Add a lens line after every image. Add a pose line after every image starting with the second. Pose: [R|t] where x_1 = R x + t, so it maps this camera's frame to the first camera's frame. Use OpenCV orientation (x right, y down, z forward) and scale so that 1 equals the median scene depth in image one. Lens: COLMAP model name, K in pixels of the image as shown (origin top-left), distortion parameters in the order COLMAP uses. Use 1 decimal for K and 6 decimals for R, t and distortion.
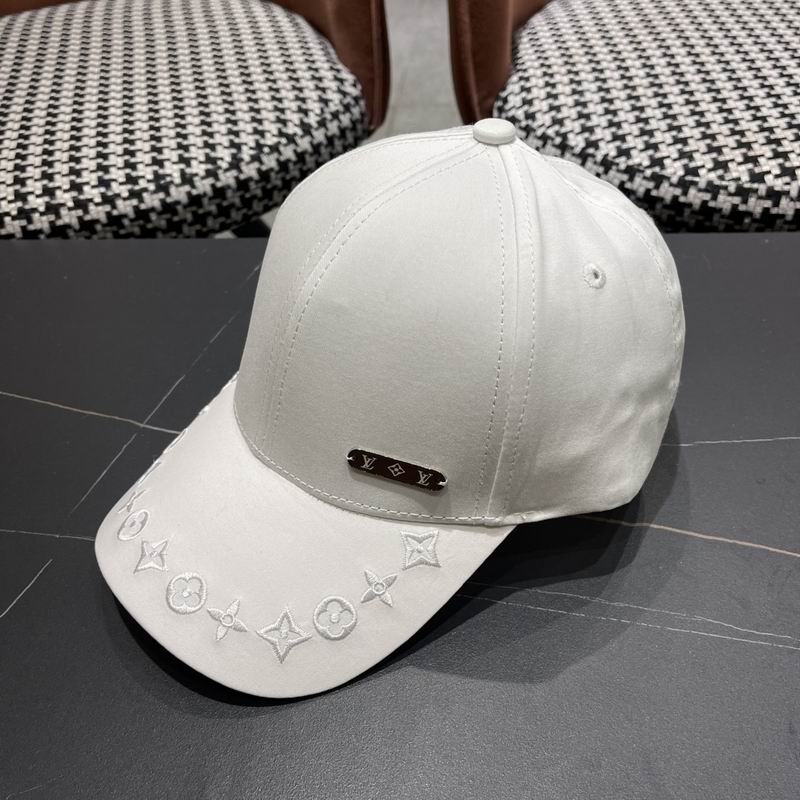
lens RADIAL K [[840.2, 0, 403.6], [0, 840.2, 412.9], [0, 0, 1]] dist [0.020397, 0.000000]
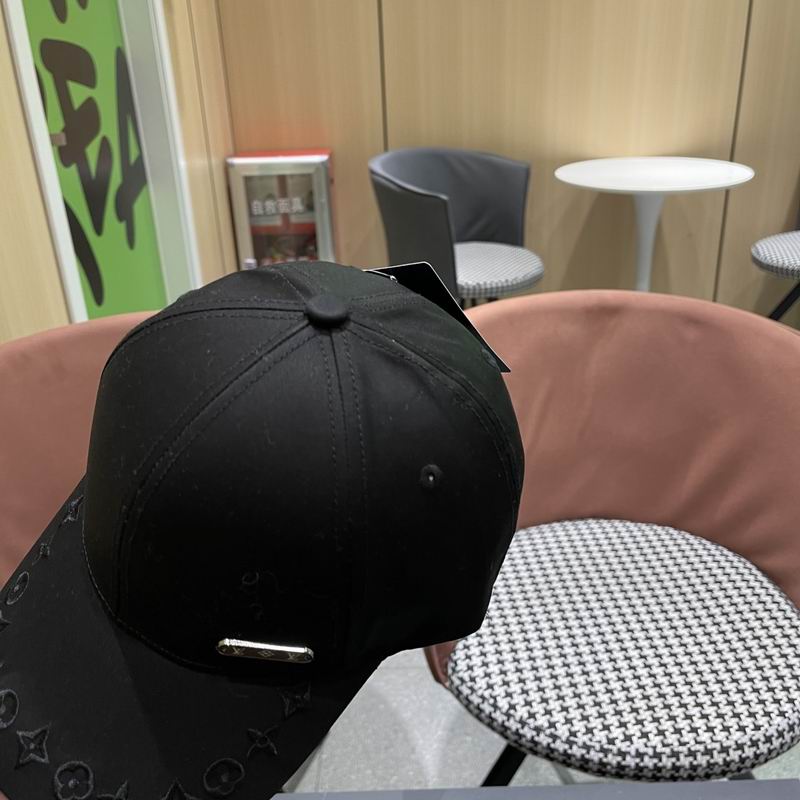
lens RADIAL K [[840.2, 0, 402.9], [0, 840.2, 391.4], [0, 0, 1]] dist [0.020397, 0.000000]
pose [[0.995675, -0.010290, 0.092336, -0.130619], [0.039797, 0.945290, -0.323795, -0.373669], [-0.083953, 0.326069, 0.941611, -0.710466]]
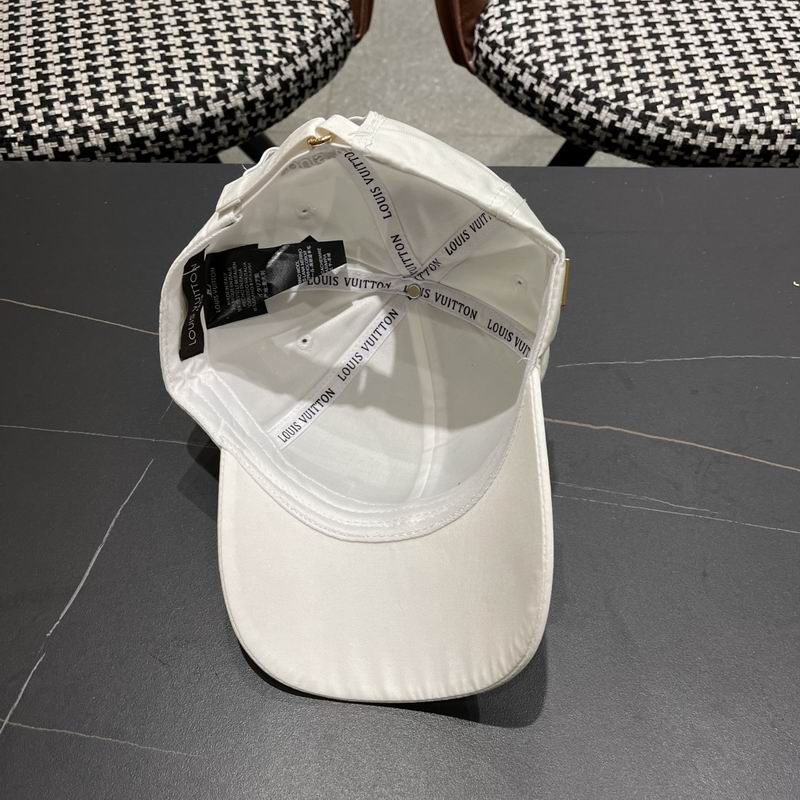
lens RADIAL K [[840.2, 0, 395.9], [0, 840.2, 408.0], [0, 0, 1]] dist [0.020397, 0.000000]
pose [[0.997706, -0.011176, 0.066768, -0.081366], [-0.000827, 0.984193, 0.177095, -0.080166], [-0.067692, -0.176744, 0.981926, -0.167201]]
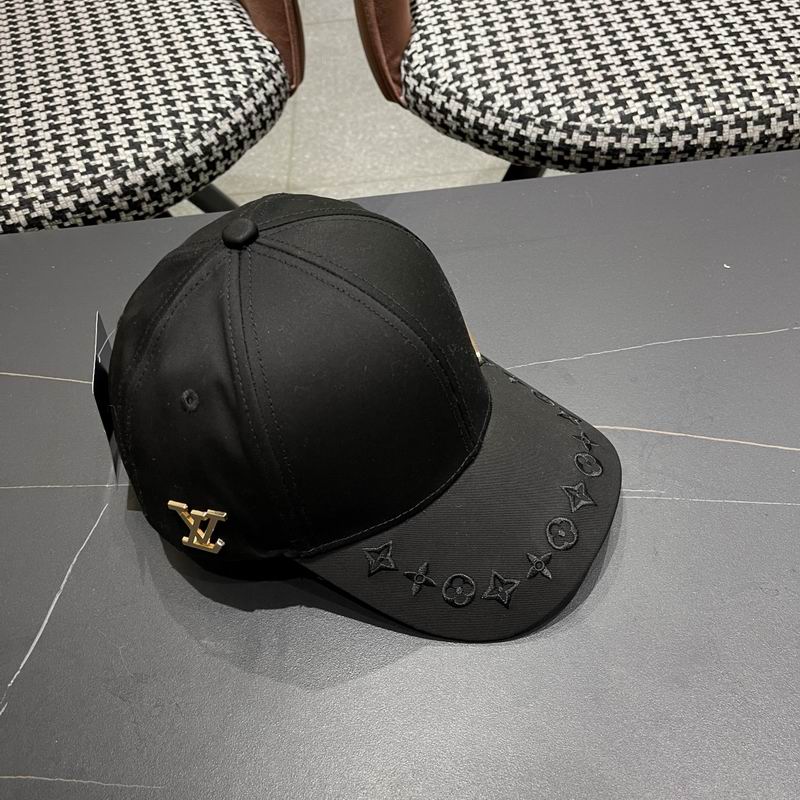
lens RADIAL K [[840.2, 0, 402.4], [0, 840.2, 414.0], [0, 0, 1]] dist [0.020397, 0.000000]
pose [[0.990900, -0.119907, 0.061156, -0.017601], [0.111831, 0.986244, 0.121727, -0.043194], [-0.074910, -0.113780, 0.990678, -0.188575]]
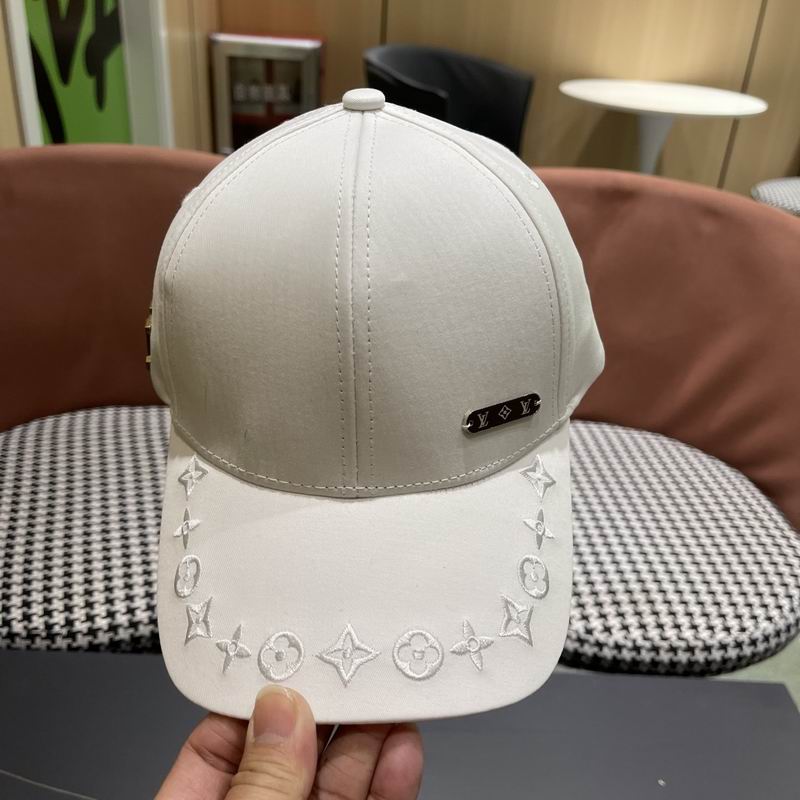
lens RADIAL K [[840.2, 0, 404.6], [0, 840.2, 409.1], [0, 0, 1]] dist [0.020397, 0.000000]
pose [[0.987766, 0.068337, 0.140174, -0.152486], [-0.032104, 0.968727, -0.246043, -0.257860], [-0.152604, 0.238533, 0.959069, -0.499100]]
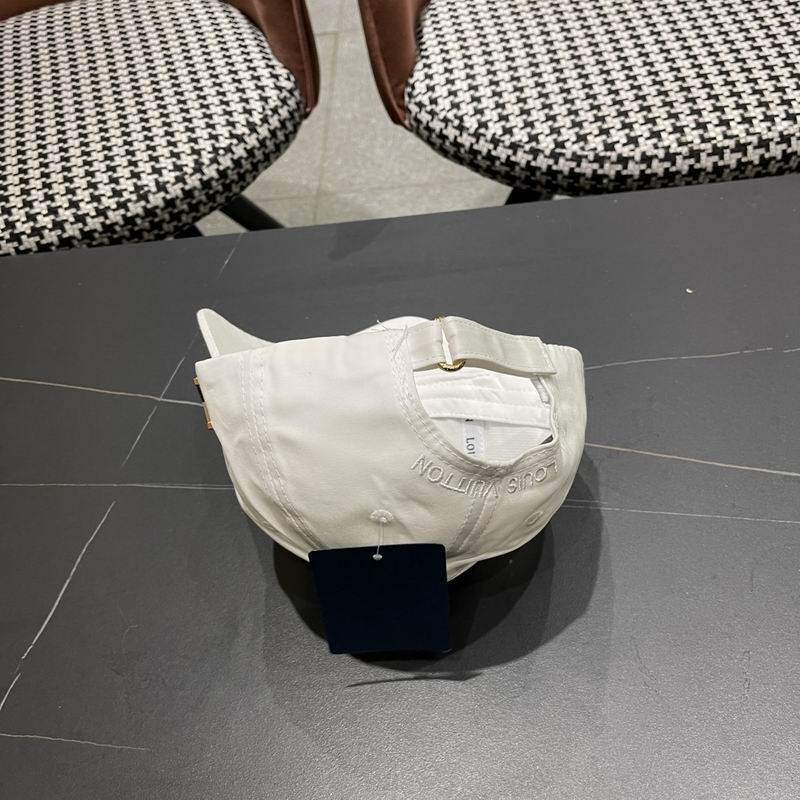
lens RADIAL K [[840.2, 0, 402.7], [0, 840.2, 411.6], [0, 0, 1]] dist [0.020397, 0.000000]
pose [[0.994502, -0.104716, 0.000497, 0.061241], [0.103835, 0.986726, 0.124859, -0.069545], [-0.013565, -0.124121, 0.992174, -0.276110]]
